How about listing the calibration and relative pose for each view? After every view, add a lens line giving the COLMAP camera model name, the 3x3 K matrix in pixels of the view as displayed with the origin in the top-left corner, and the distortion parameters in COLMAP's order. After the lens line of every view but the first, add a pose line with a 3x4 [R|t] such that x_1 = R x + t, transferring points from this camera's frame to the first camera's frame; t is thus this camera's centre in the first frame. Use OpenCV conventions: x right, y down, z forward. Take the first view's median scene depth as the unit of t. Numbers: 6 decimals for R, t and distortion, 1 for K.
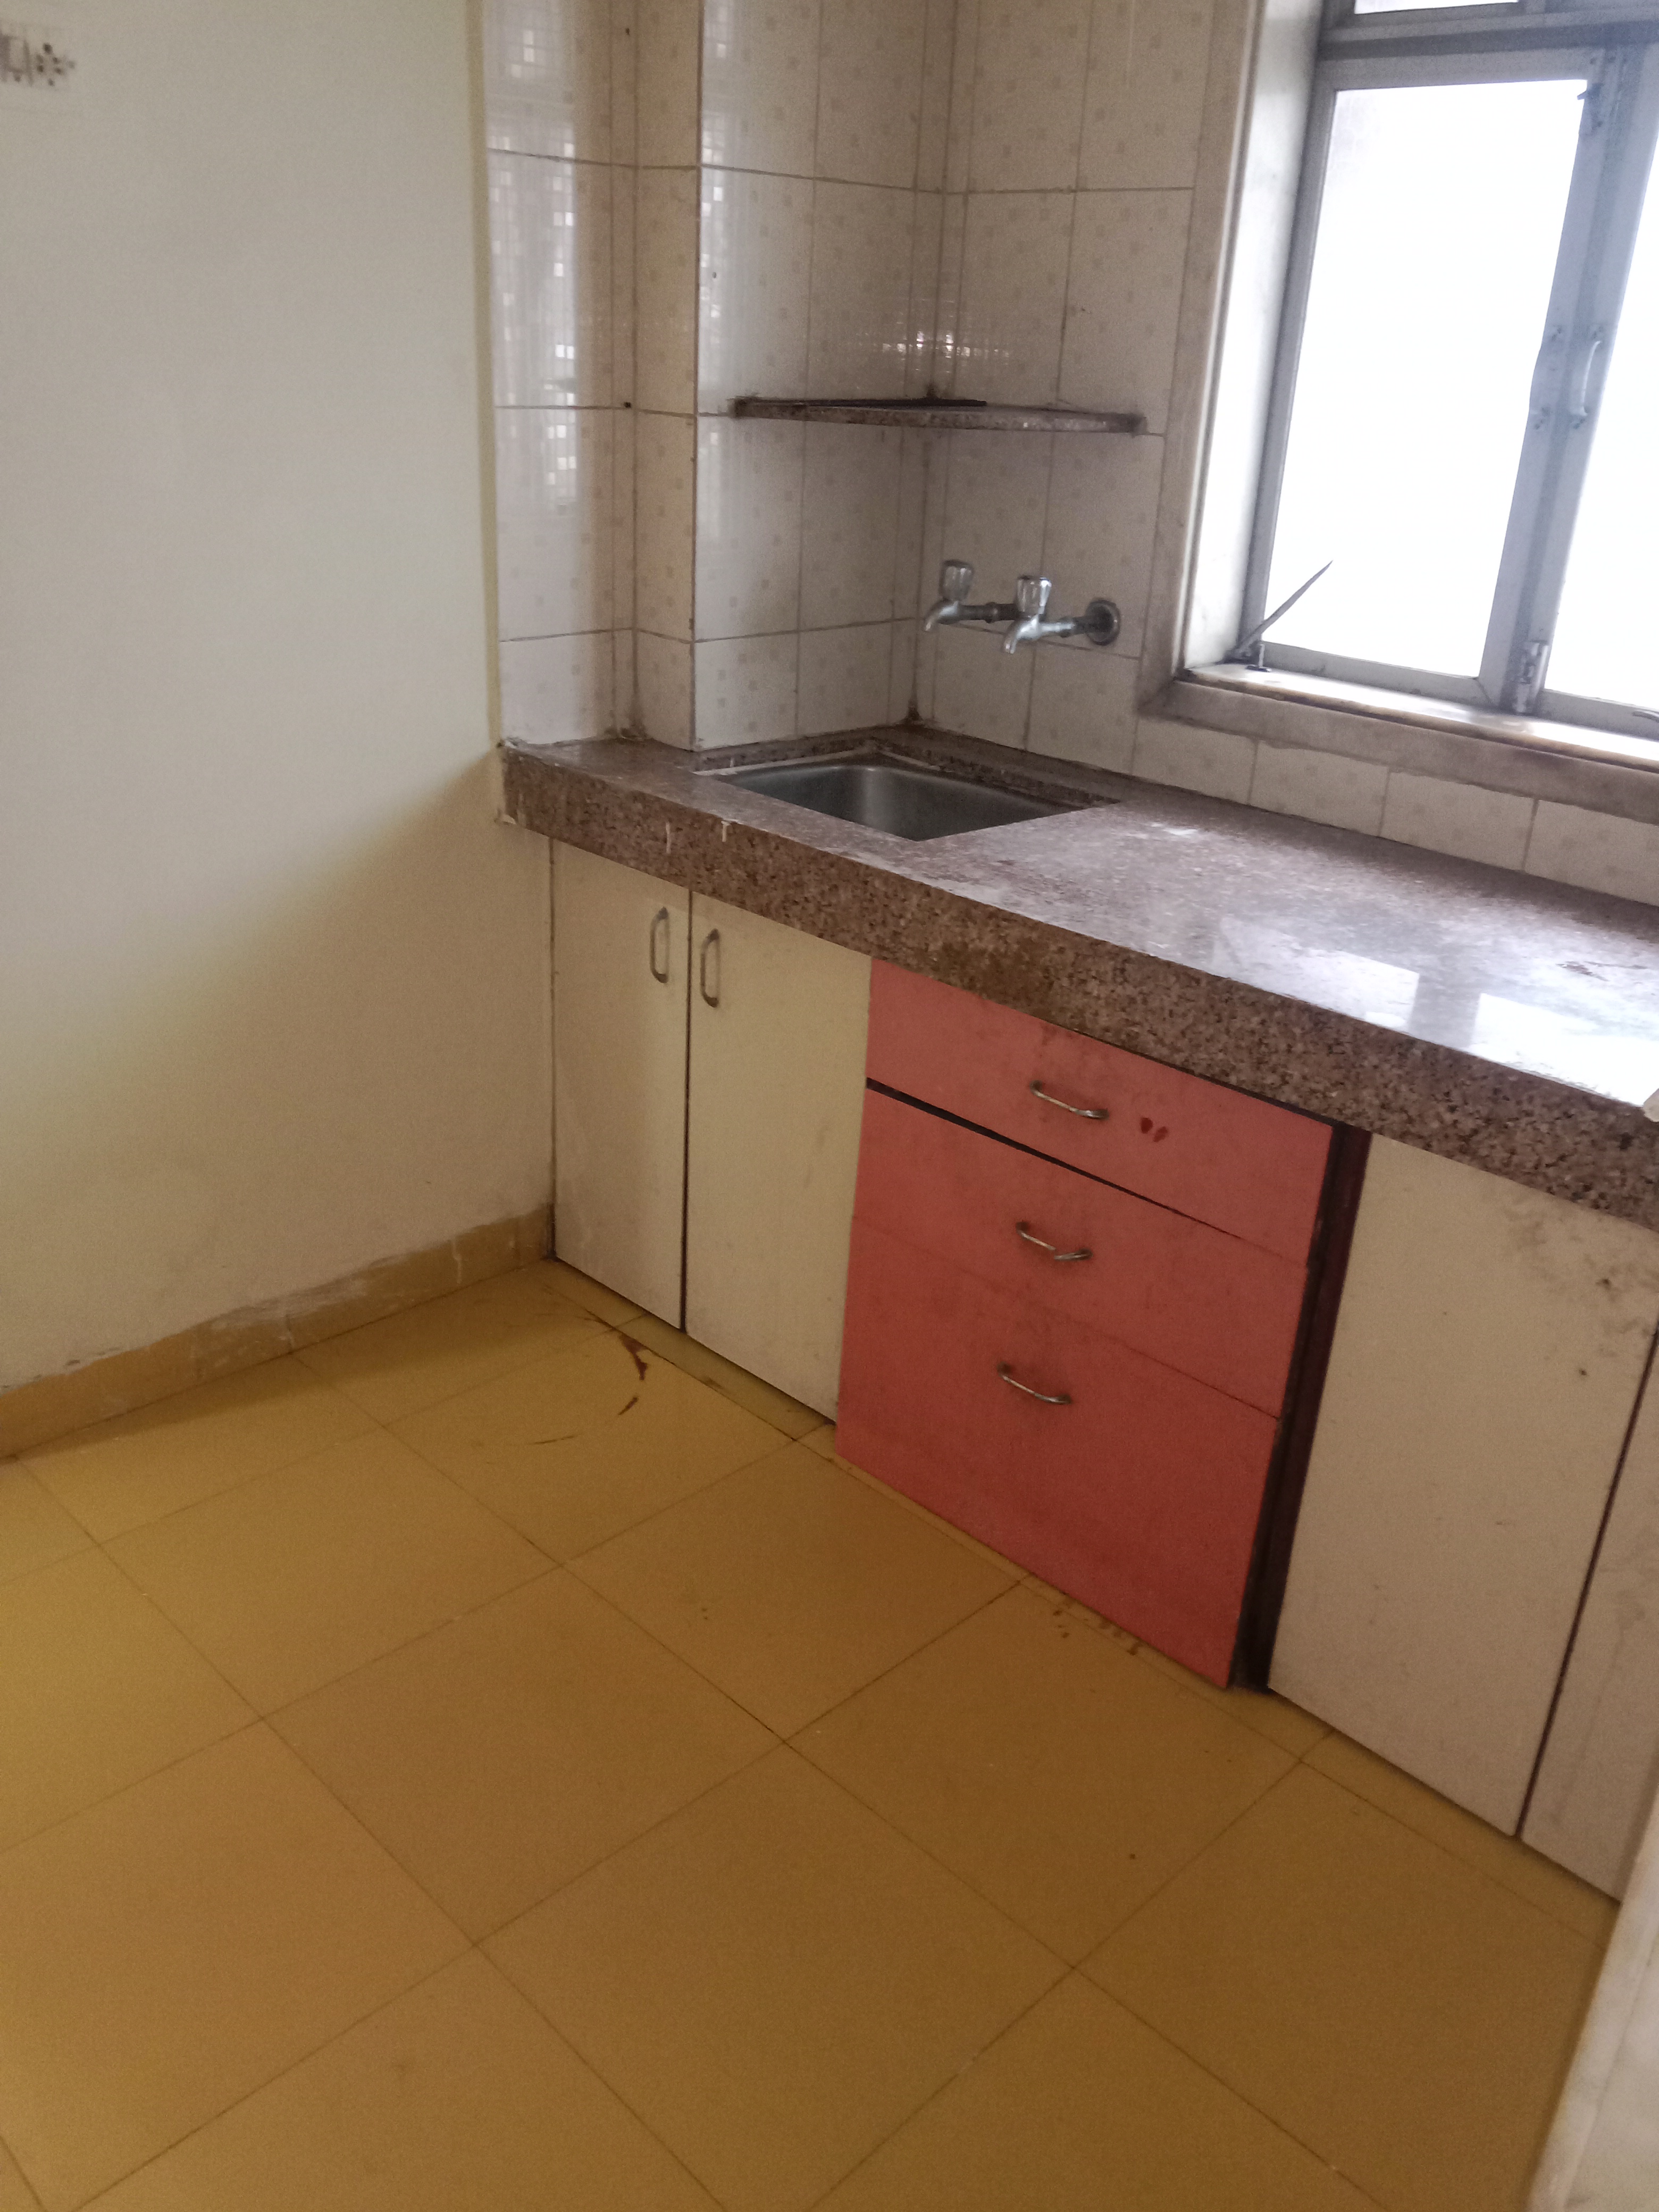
lens RADIAL K [[1803.9, 0, 837.0], [0, 1803.9, 1160.5], [0, 0, 1]] dist [0.141159, -0.510669]
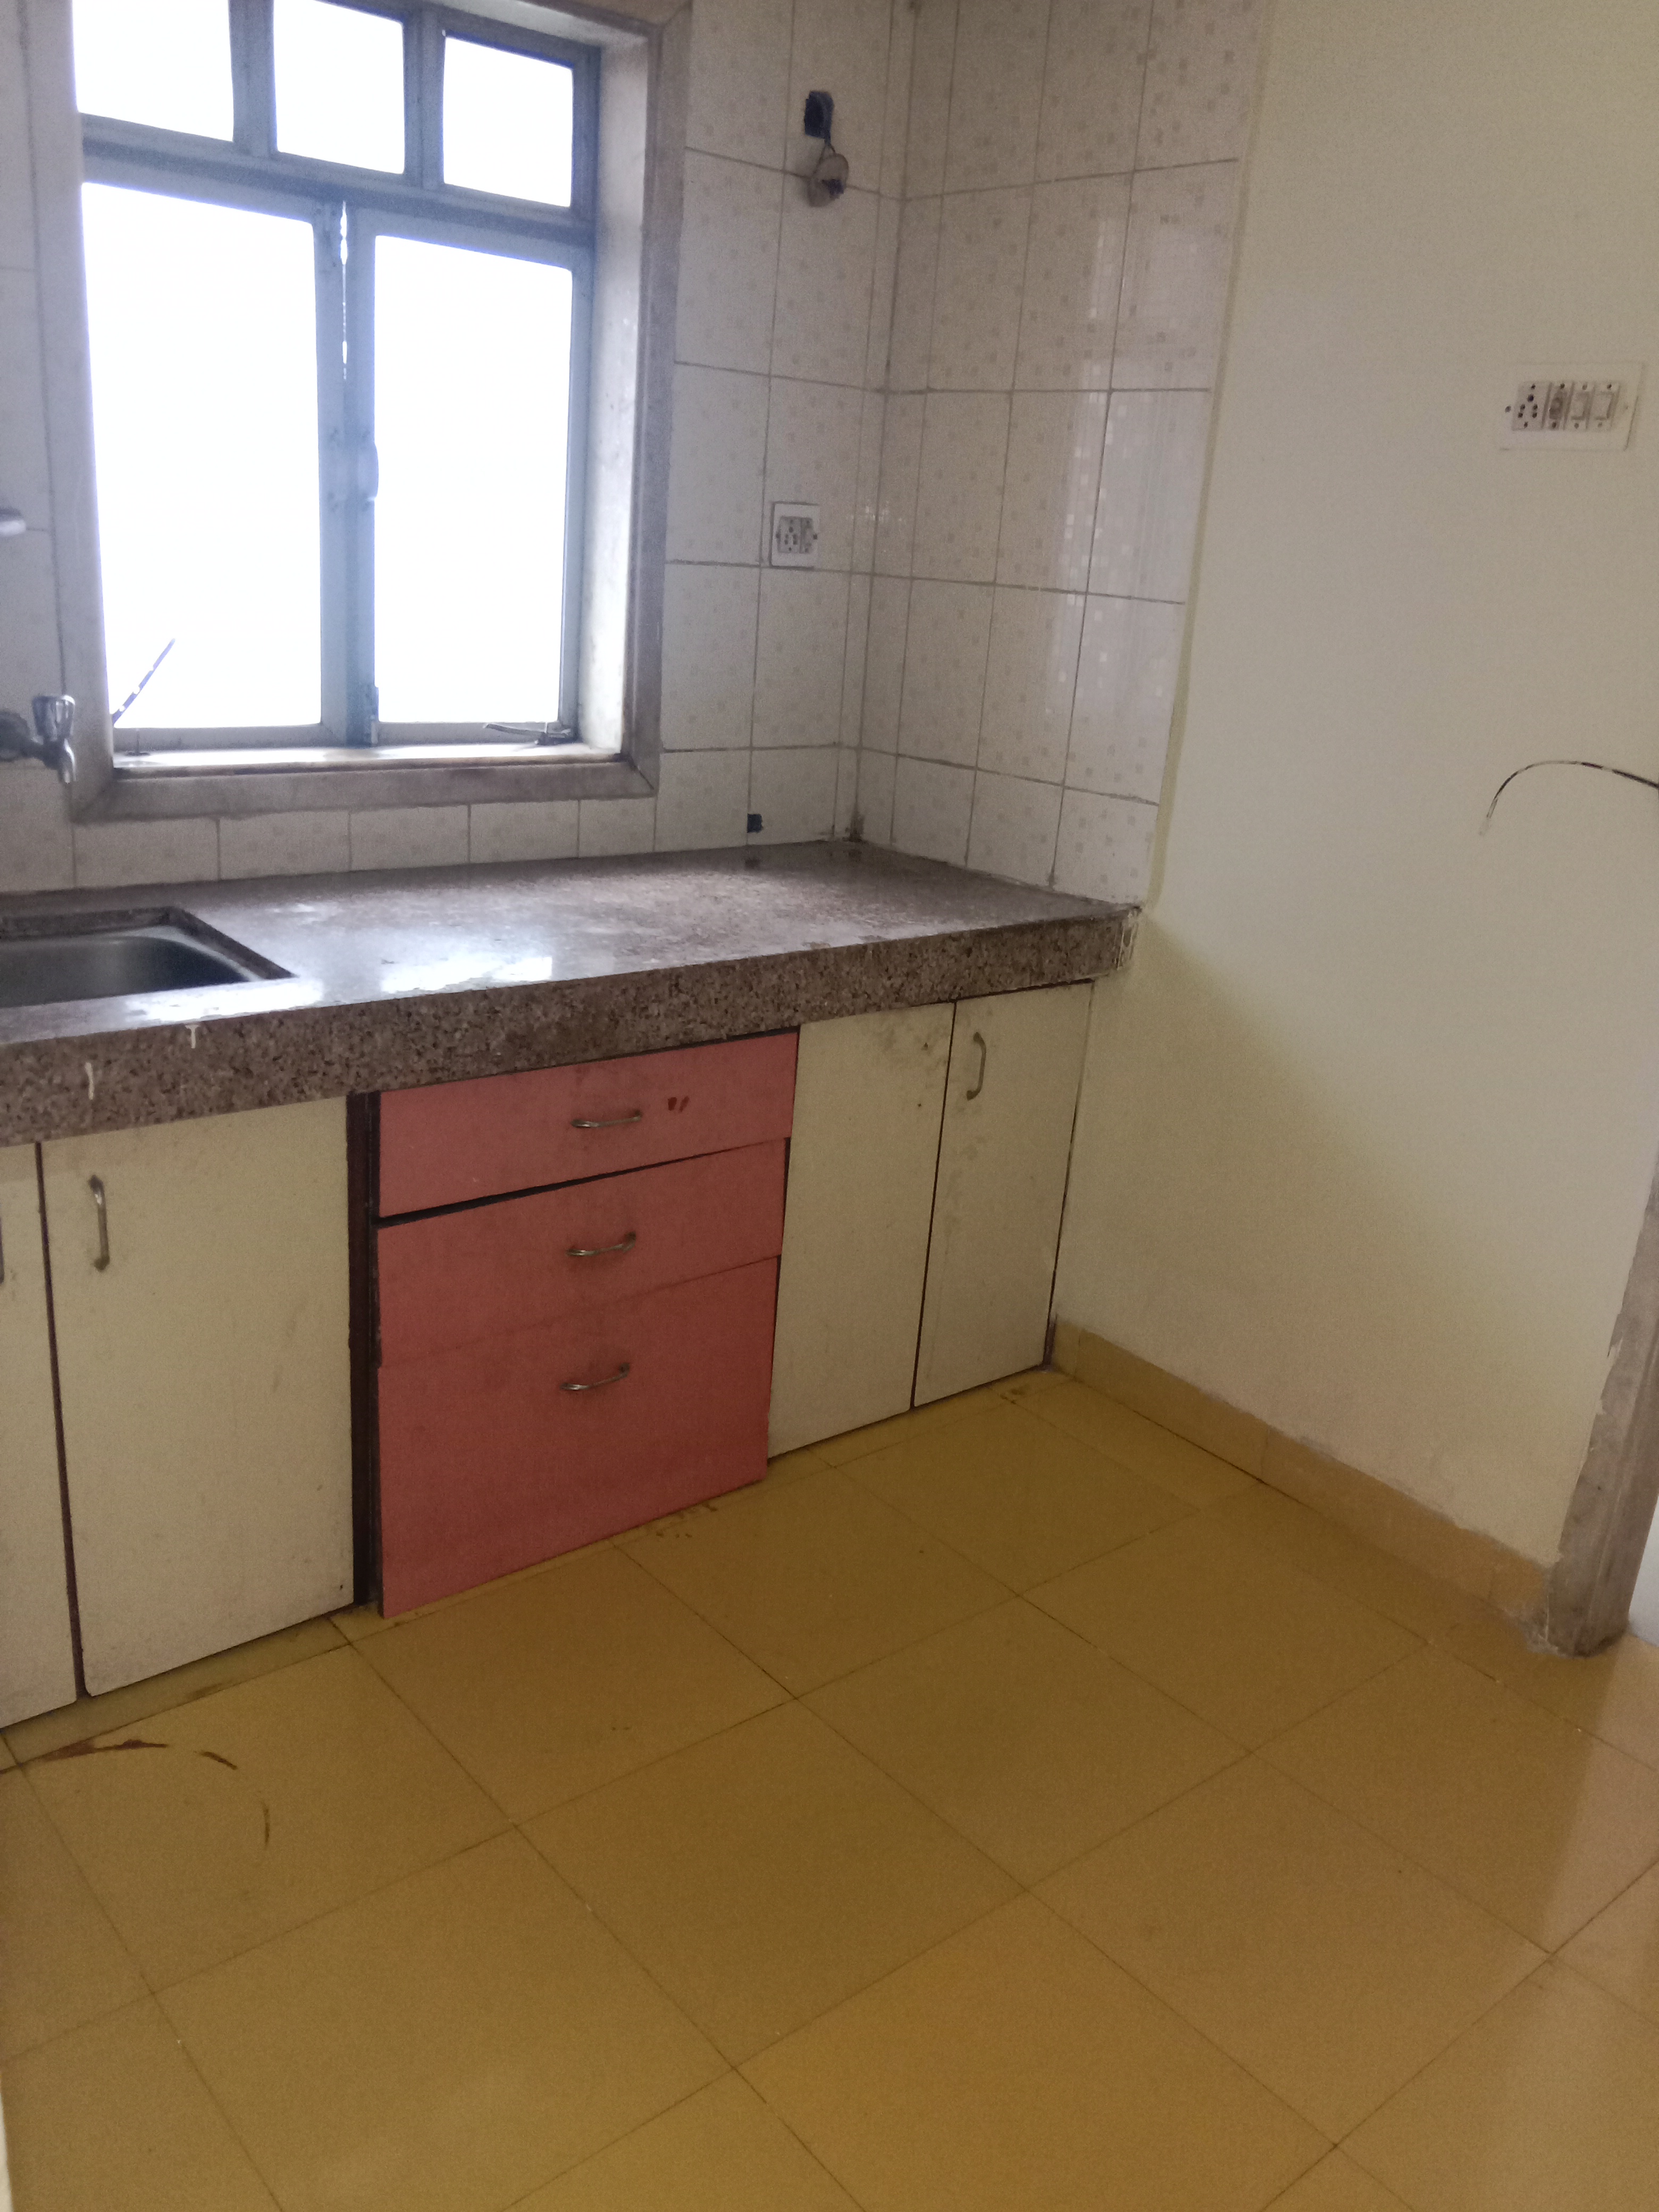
lens RADIAL K [[1803.9, 0, 837.0], [0, 1803.9, 1160.5], [0, 0, 1]] dist [0.141159, -0.510669]
pose [[0.057867, -0.379231, 0.923491, -0.869266], [0.343311, 0.876183, 0.338292, -0.323789], [-0.937438, 0.297468, 0.180896, 0.607455]]
